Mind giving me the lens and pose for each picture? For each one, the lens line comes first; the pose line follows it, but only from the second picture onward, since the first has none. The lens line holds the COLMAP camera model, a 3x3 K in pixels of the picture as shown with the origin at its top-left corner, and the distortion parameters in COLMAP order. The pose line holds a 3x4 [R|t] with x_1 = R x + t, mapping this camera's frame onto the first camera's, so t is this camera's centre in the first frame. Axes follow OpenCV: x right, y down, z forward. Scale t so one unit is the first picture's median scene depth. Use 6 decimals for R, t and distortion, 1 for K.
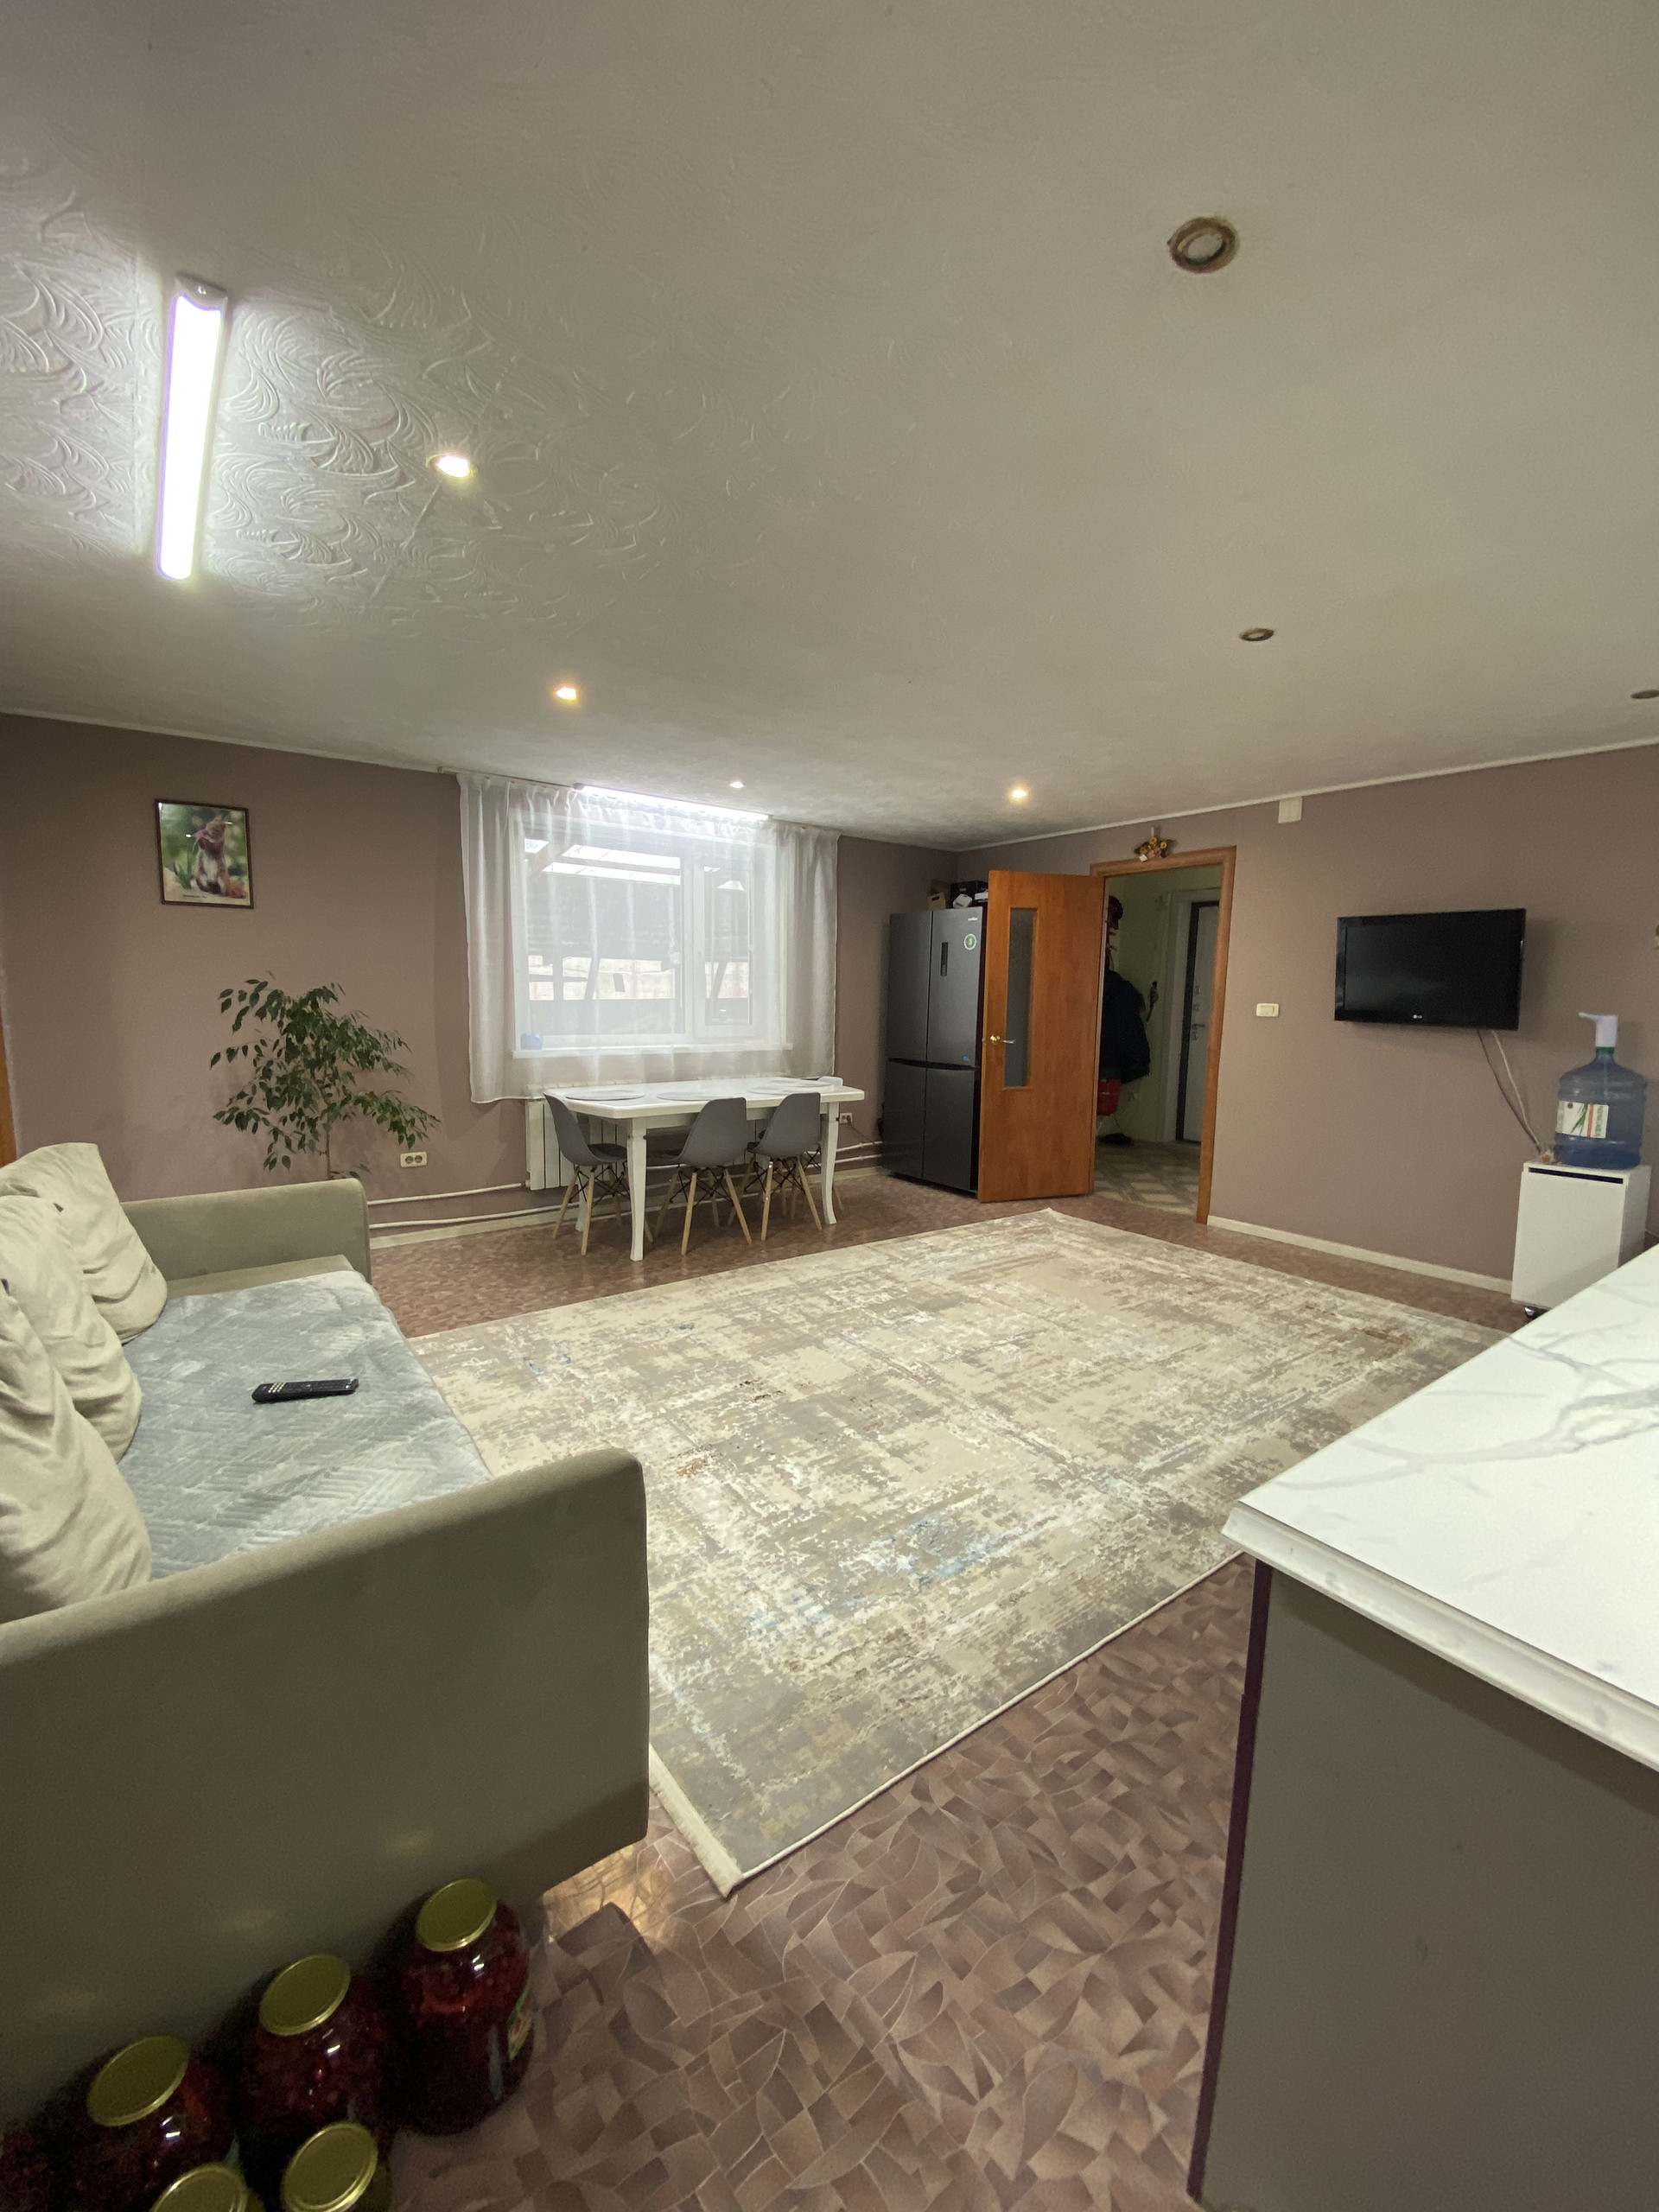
lens RADIAL K [[896.8, 0, 822.9], [0, 896.8, 1098.4], [0, 0, 1]] dist [0.075335, -0.031264]
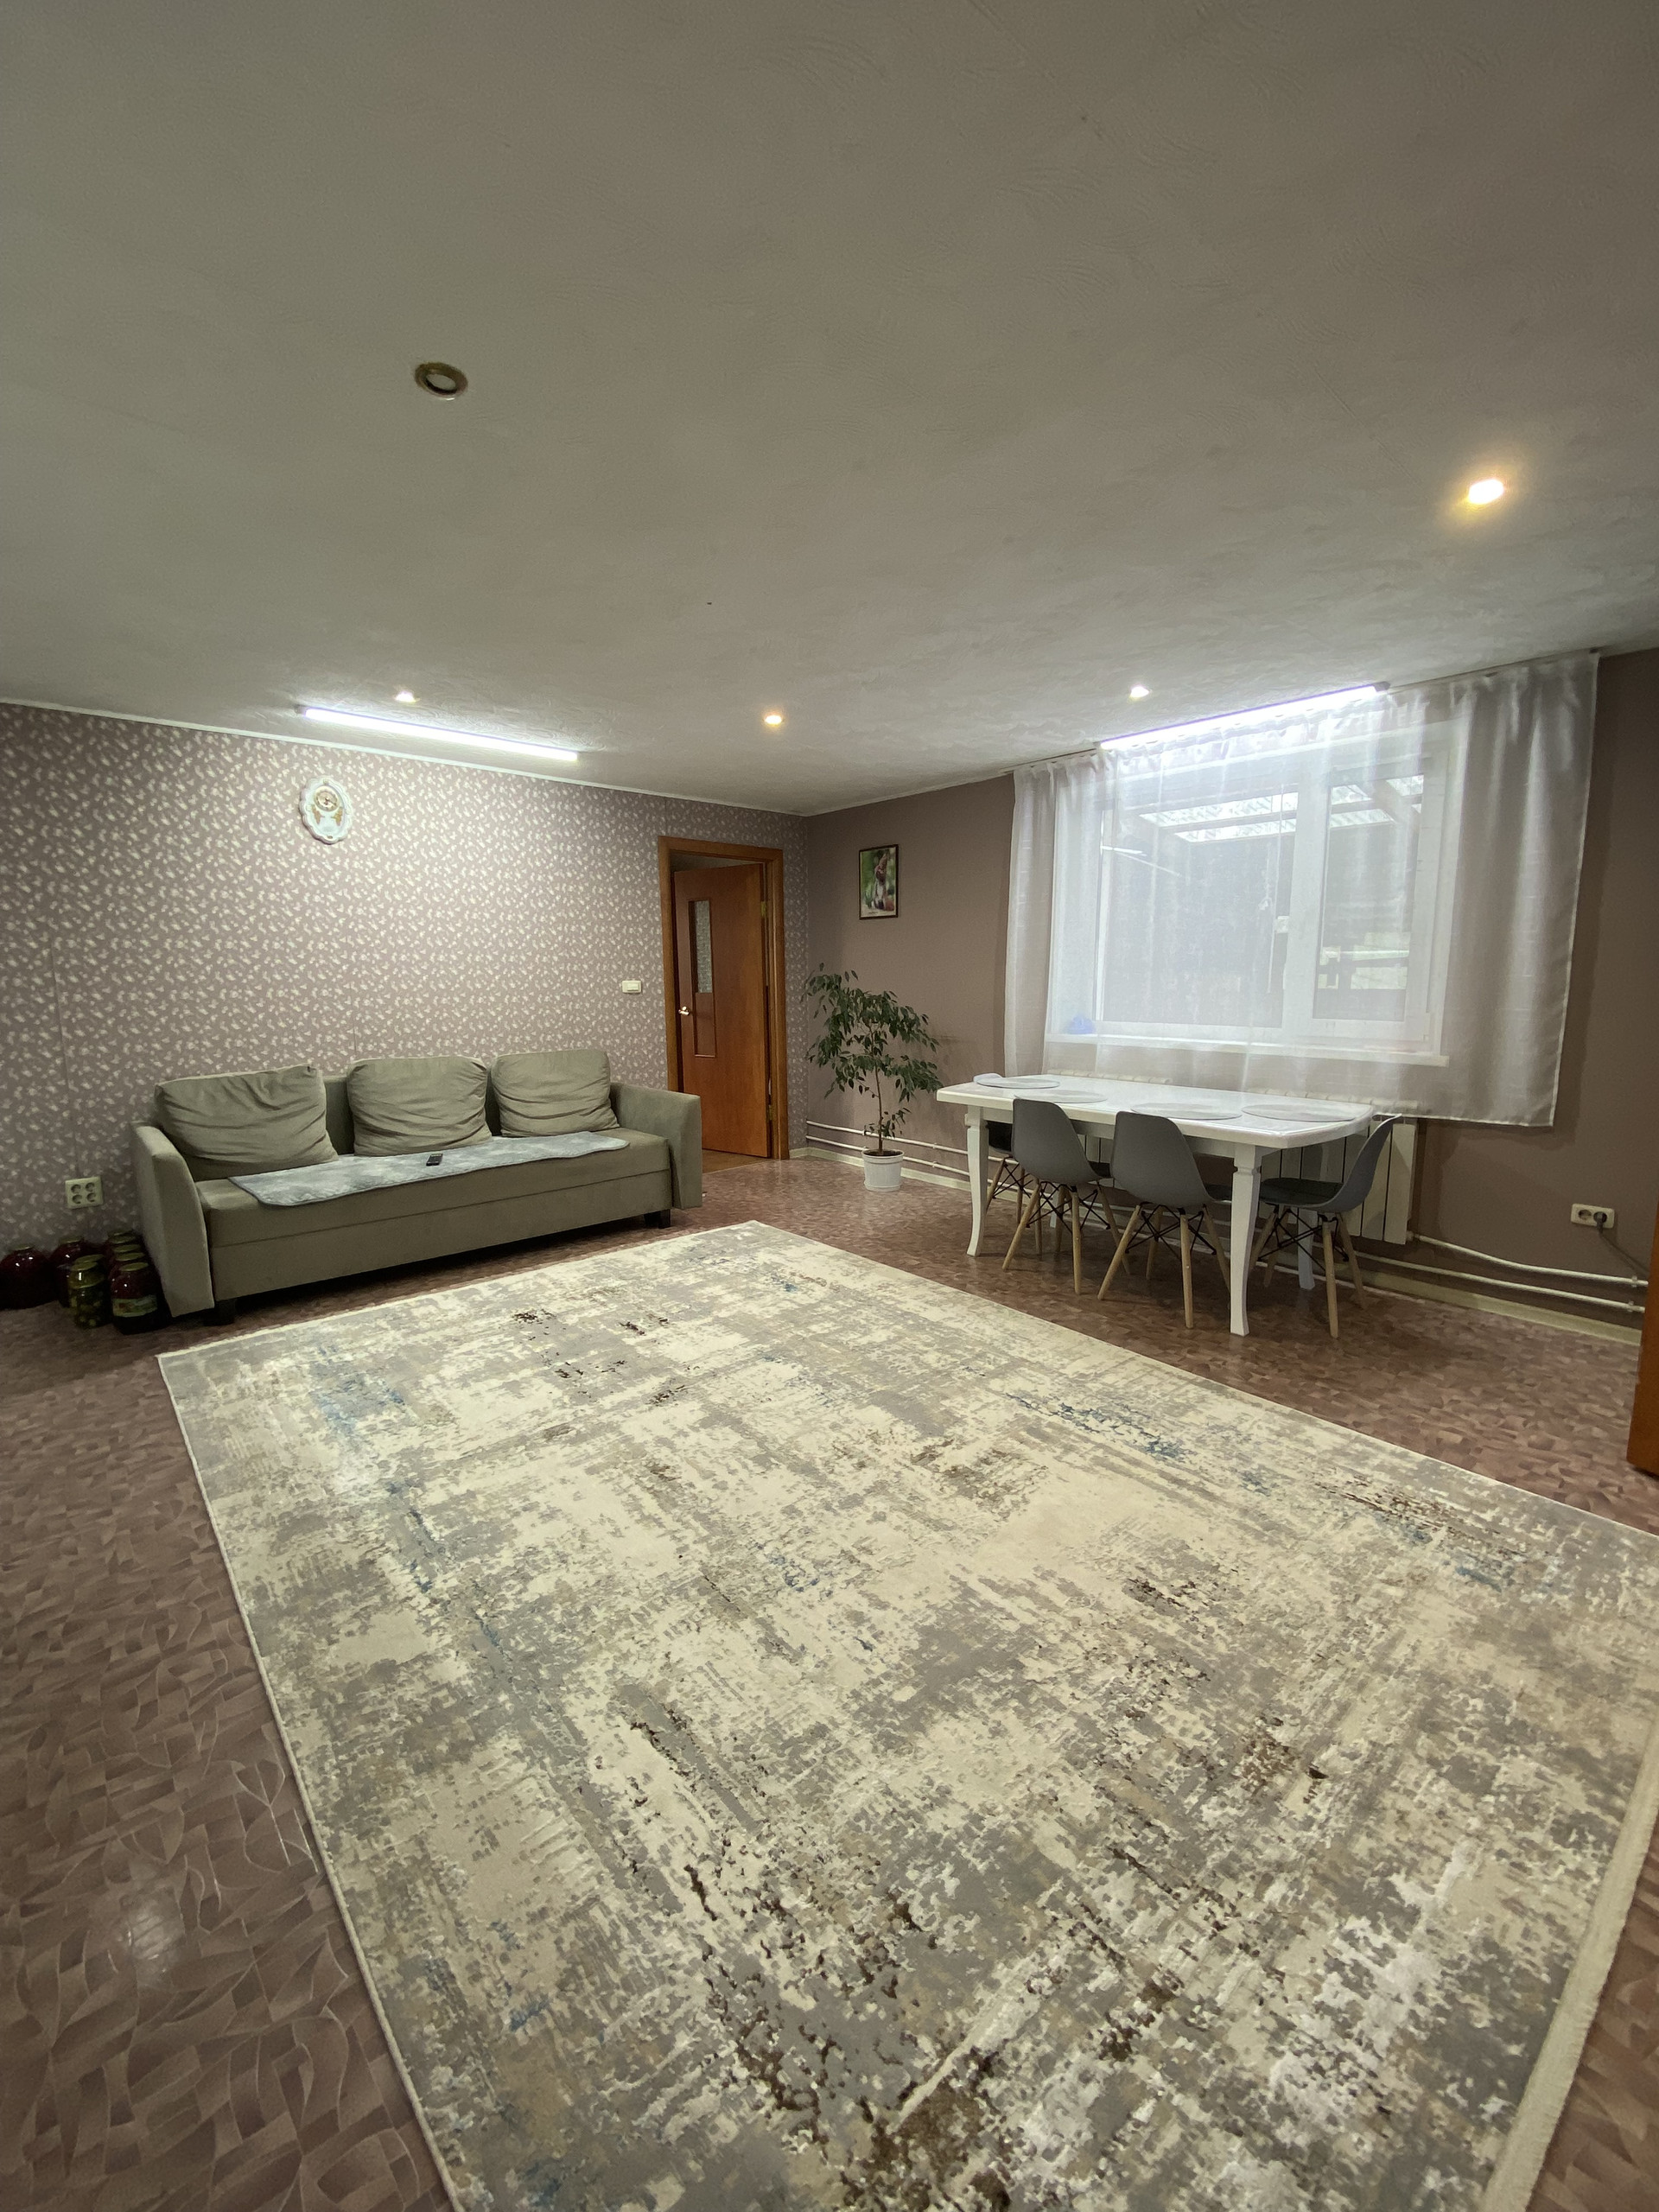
lens RADIAL K [[891.8, 0, 840.6], [0, 891.8, 1102.6], [0, 0, 1]] dist [0.049605, -0.030497]
pose [[0.095525, 0.134093, -0.986354, 0.781890], [-0.115443, 0.985691, 0.122823, -0.089749], [0.988710, 0.102135, 0.109639, 0.836222]]
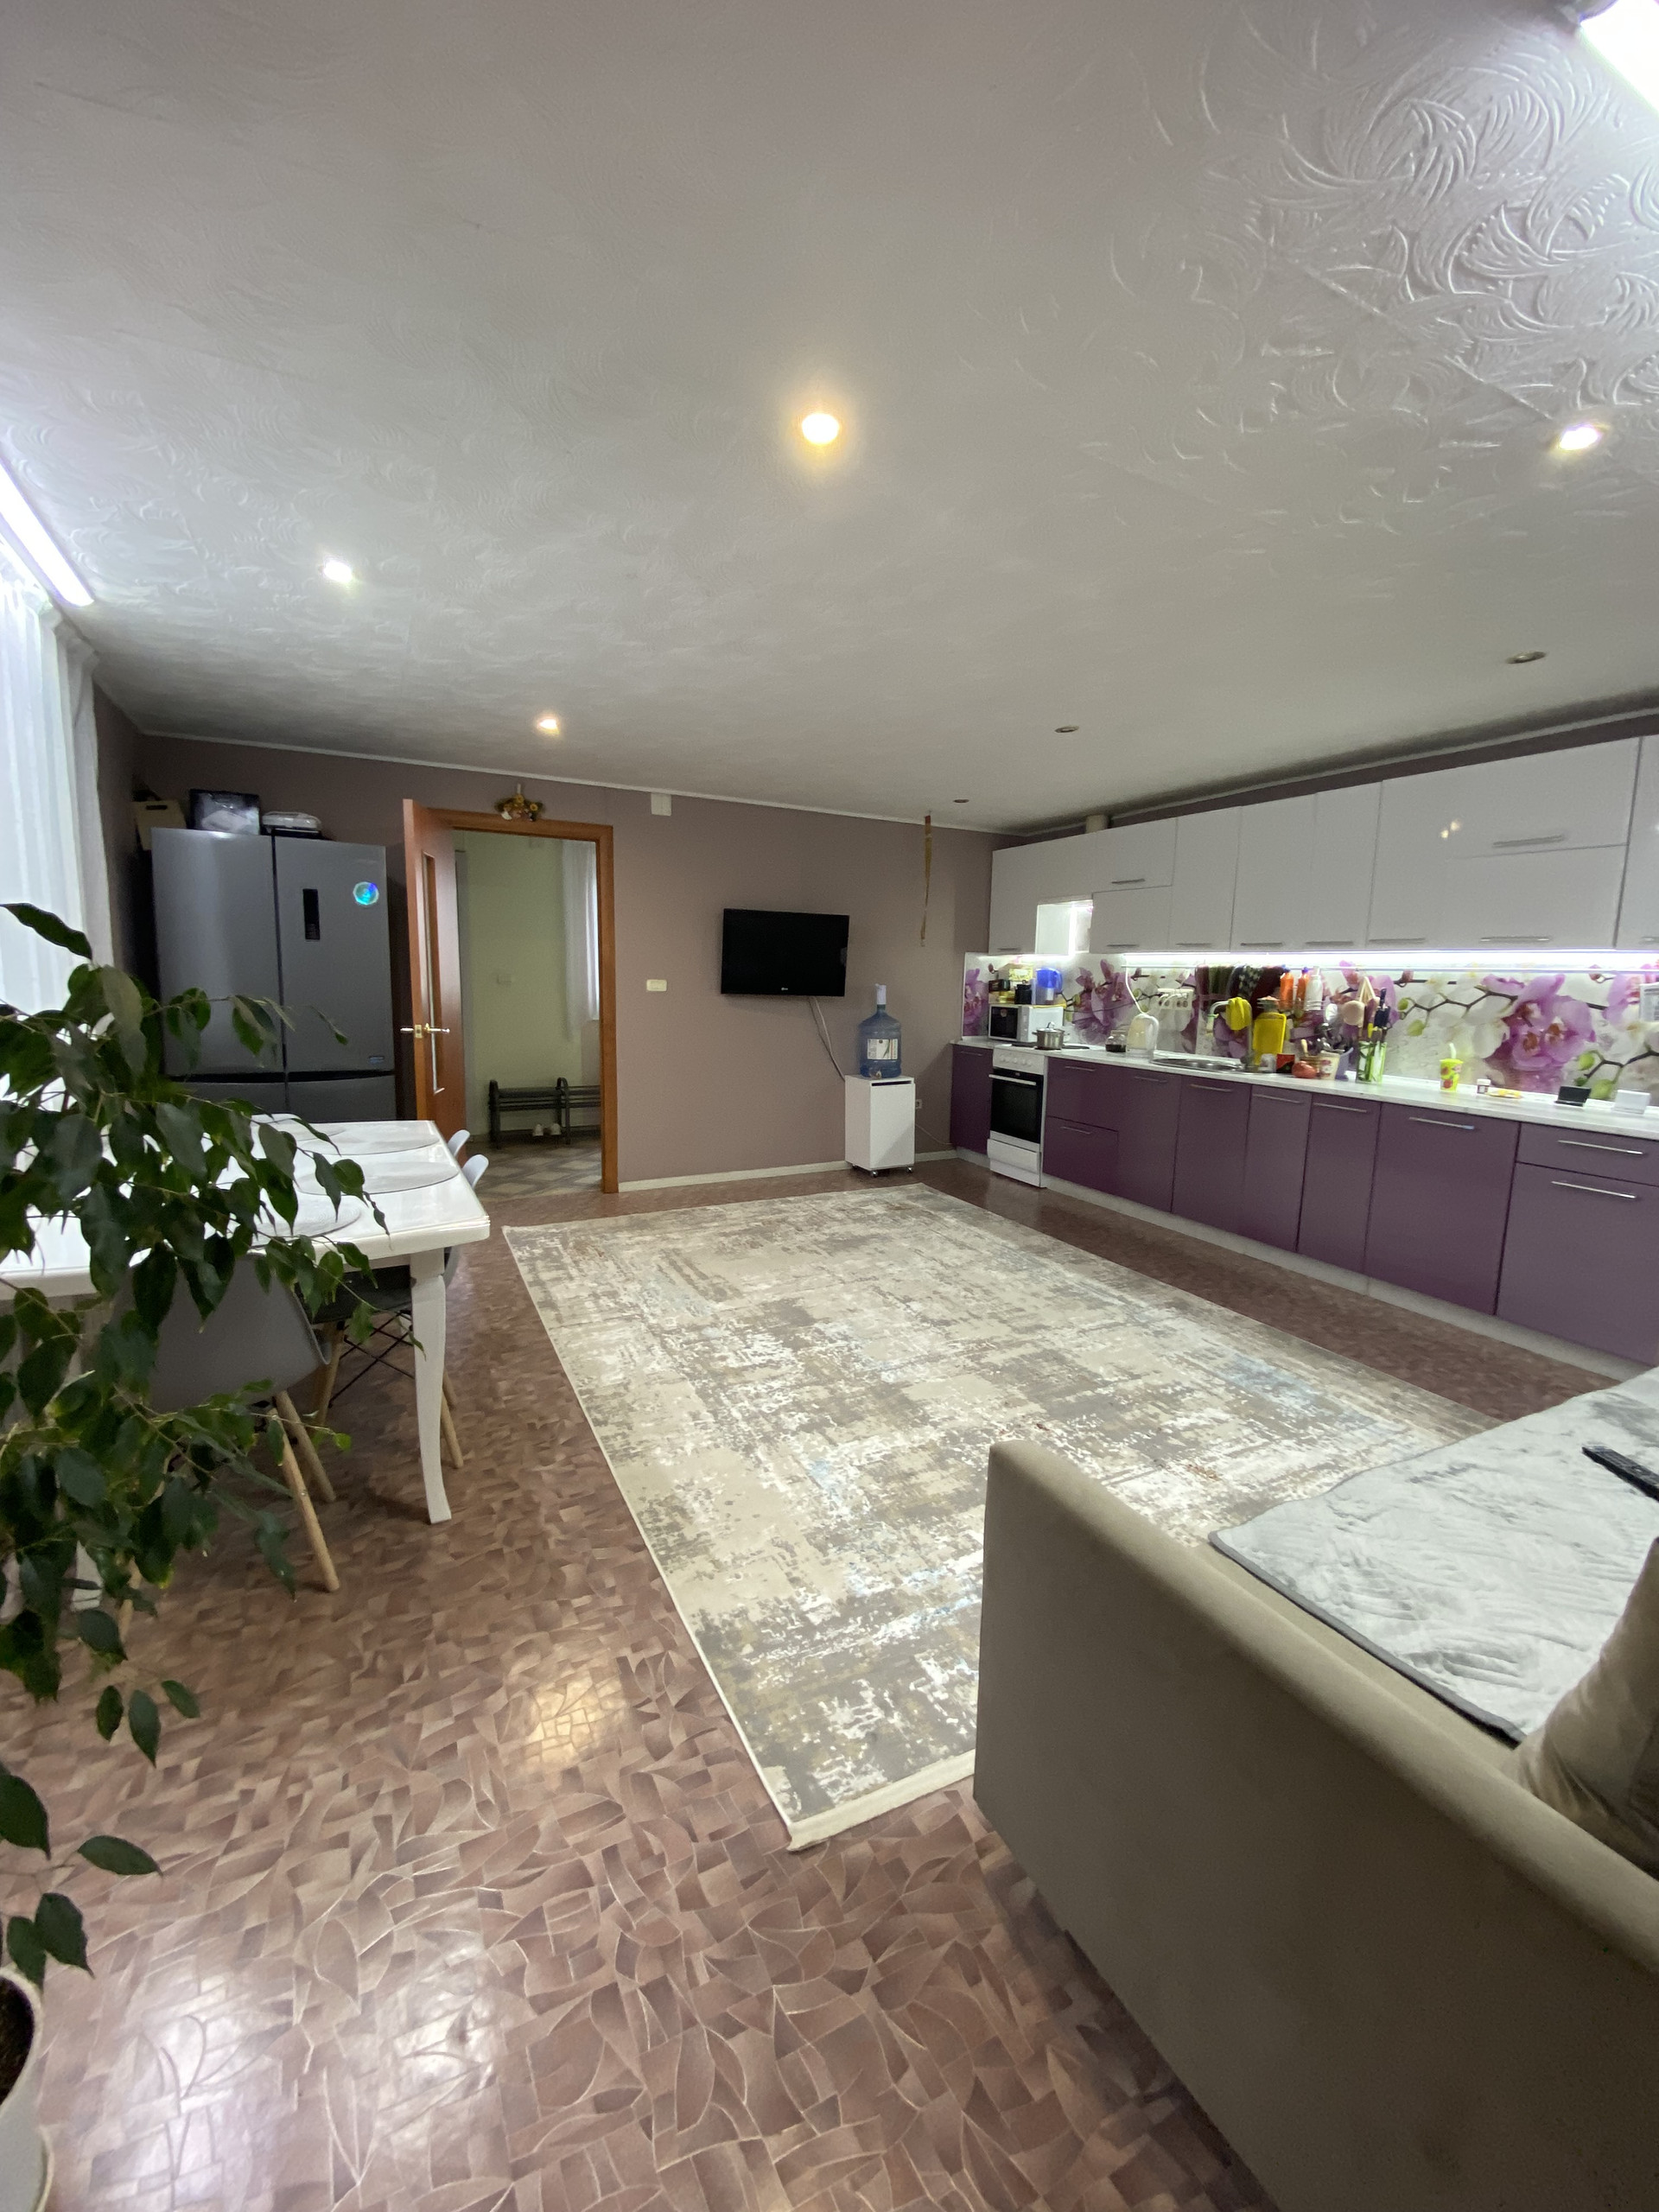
lens RADIAL K [[891.8, 0, 840.6], [0, 891.8, 1102.6], [0, 0, 1]] dist [0.049605, -0.030497]
pose [[0.158567, -0.155171, 0.975079, -0.710051], [0.105009, 0.984622, 0.139614, -0.107320], [-0.981748, 0.080254, 0.172423, 0.767249]]
